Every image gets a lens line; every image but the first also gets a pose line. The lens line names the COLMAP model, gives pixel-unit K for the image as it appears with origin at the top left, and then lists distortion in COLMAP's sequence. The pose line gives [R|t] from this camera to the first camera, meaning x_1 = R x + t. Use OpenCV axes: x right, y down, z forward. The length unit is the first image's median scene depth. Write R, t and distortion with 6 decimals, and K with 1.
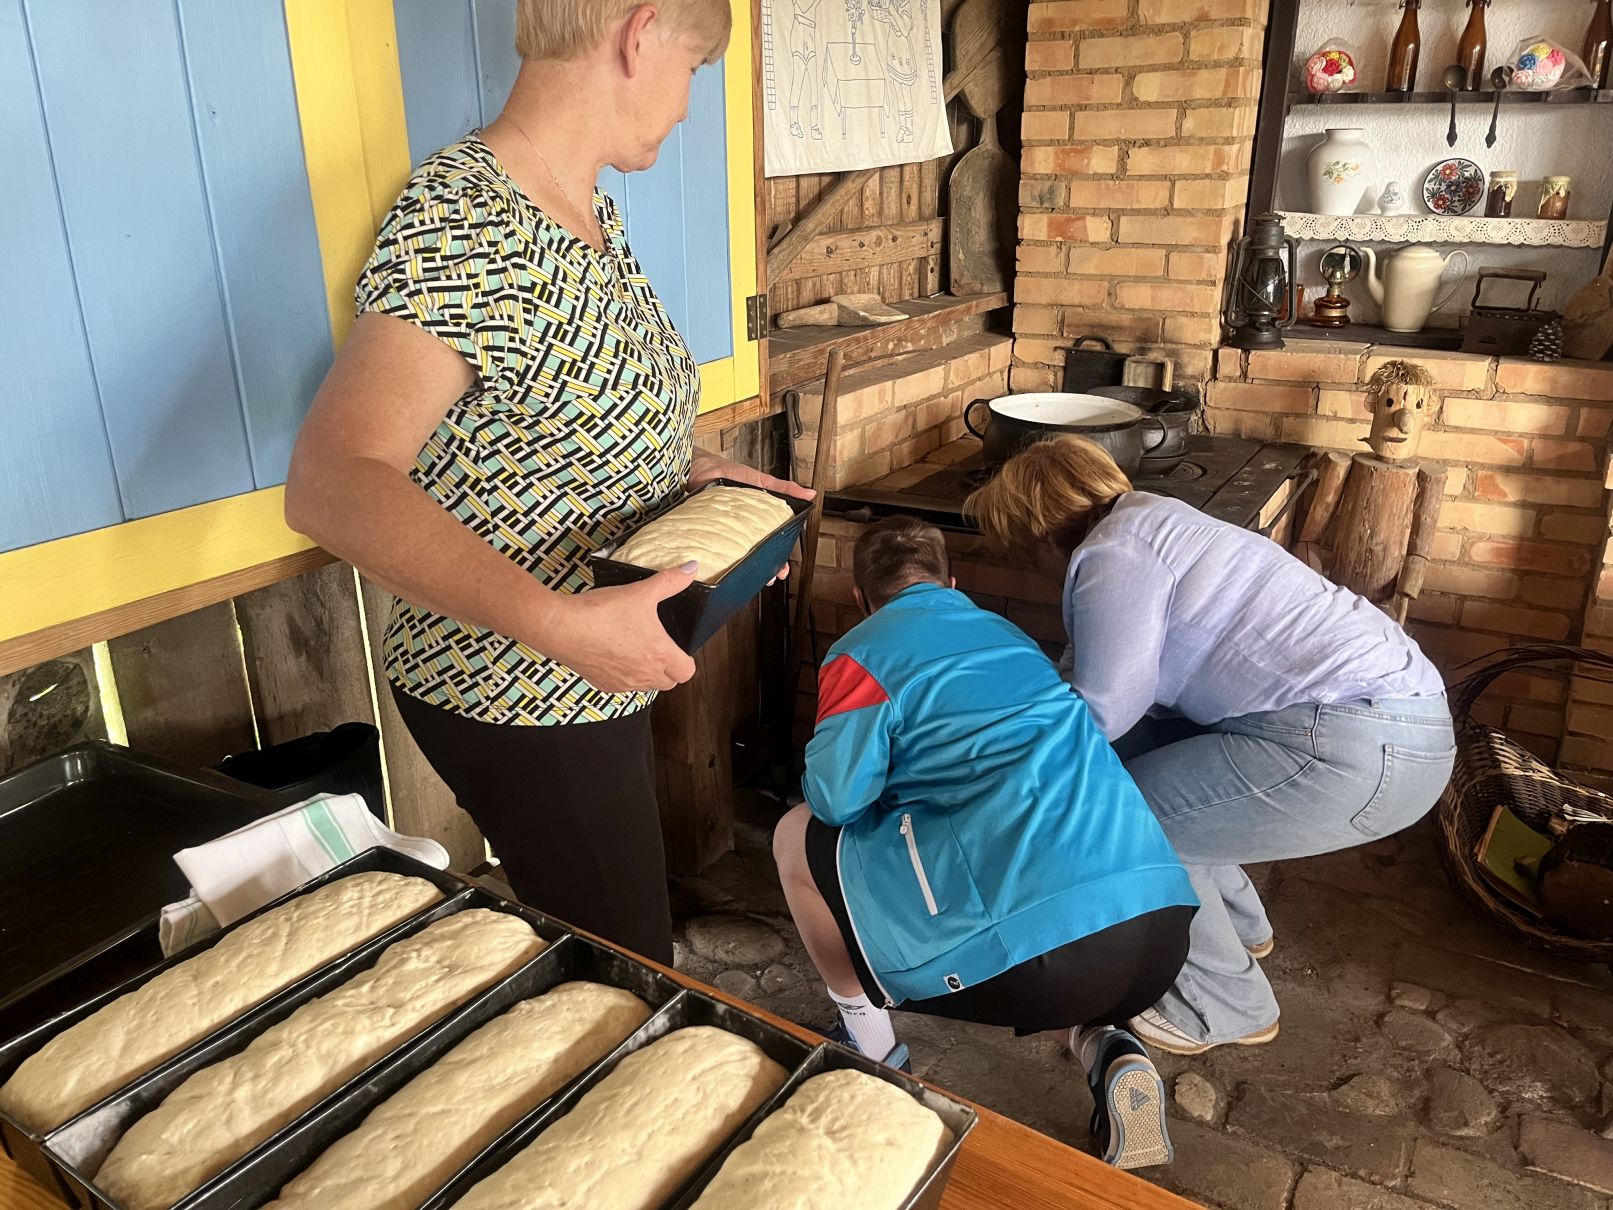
lens RADIAL K [[1222.9, 0, 813.1], [0, 1222.9, 592.2], [0, 0, 1]] dist [0.062540, -0.090439]
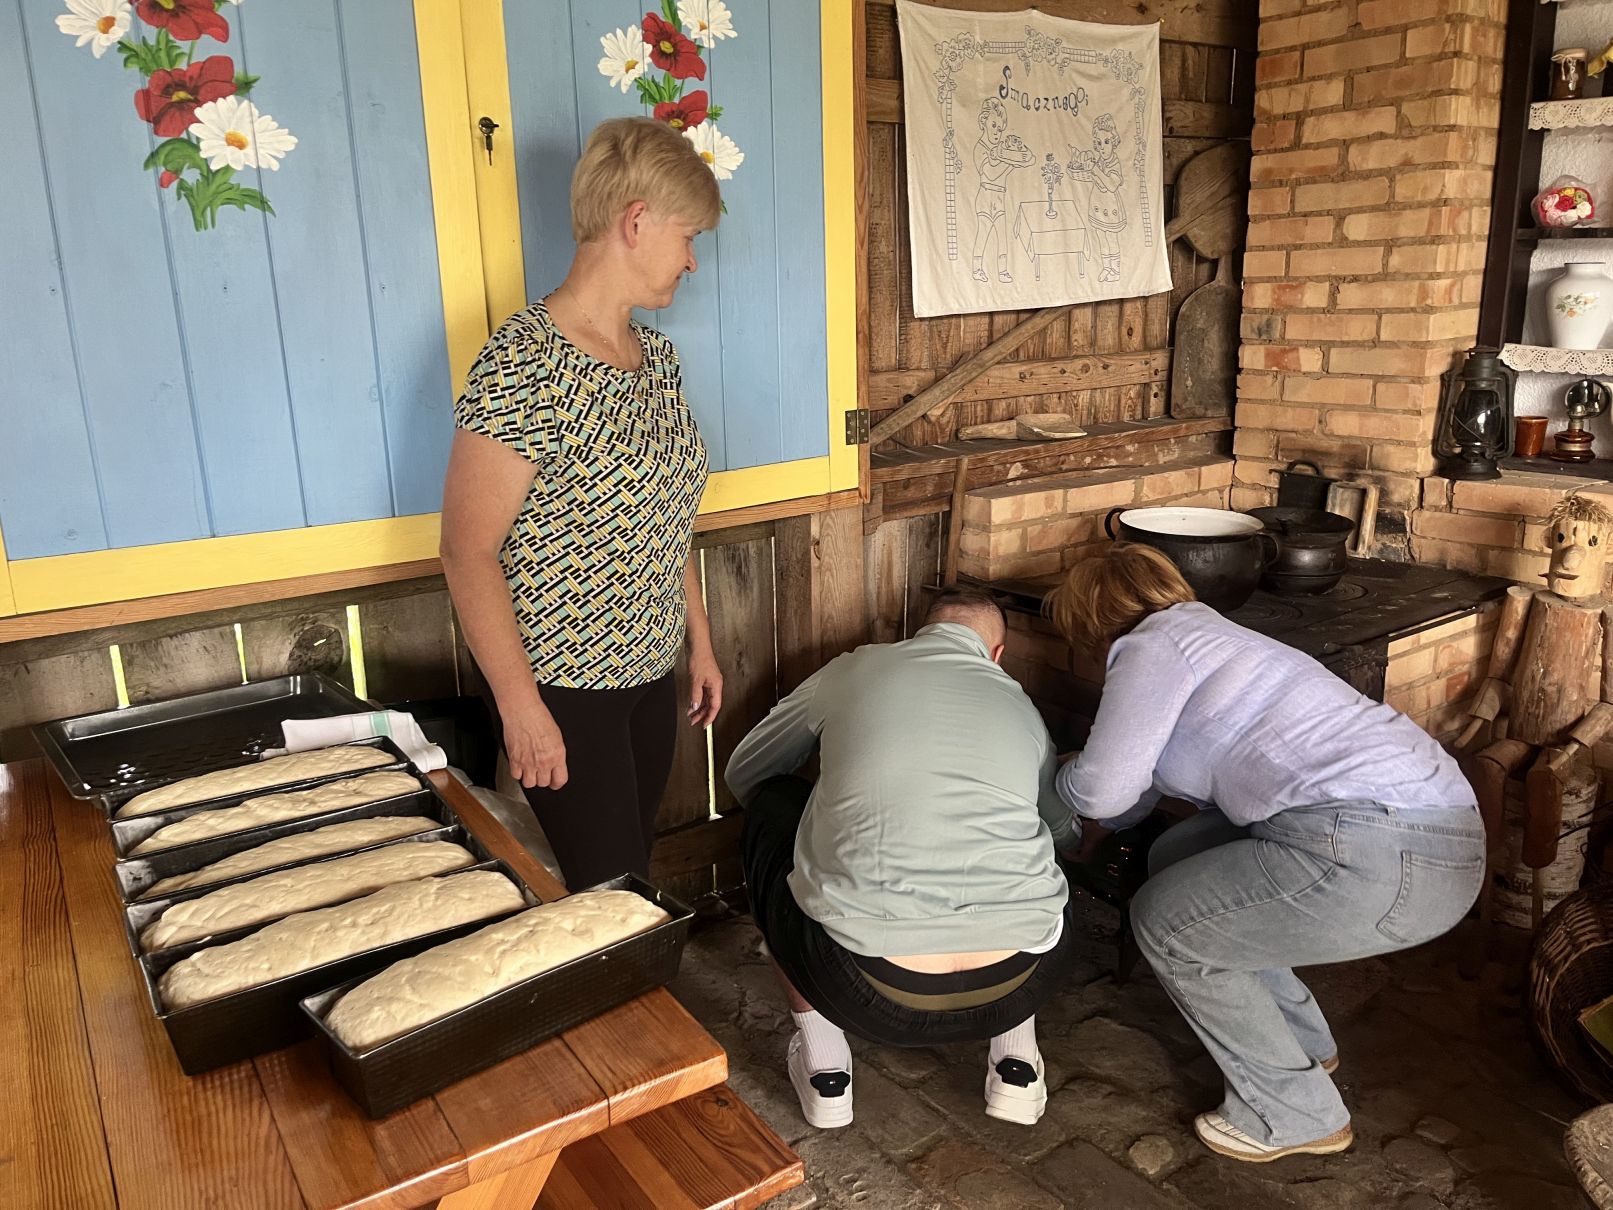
lens RADIAL K [[1222.9, 0, 806.1], [0, 1222.9, 593.4], [0, 0, 1]] dist [0.062540, -0.090439]
pose [[0.917709, 0.084114, -0.388245, 0.278888], [-0.120171, 0.990318, -0.069498, 0.025824], [0.378640, 0.110435, 0.918932, -0.102514]]
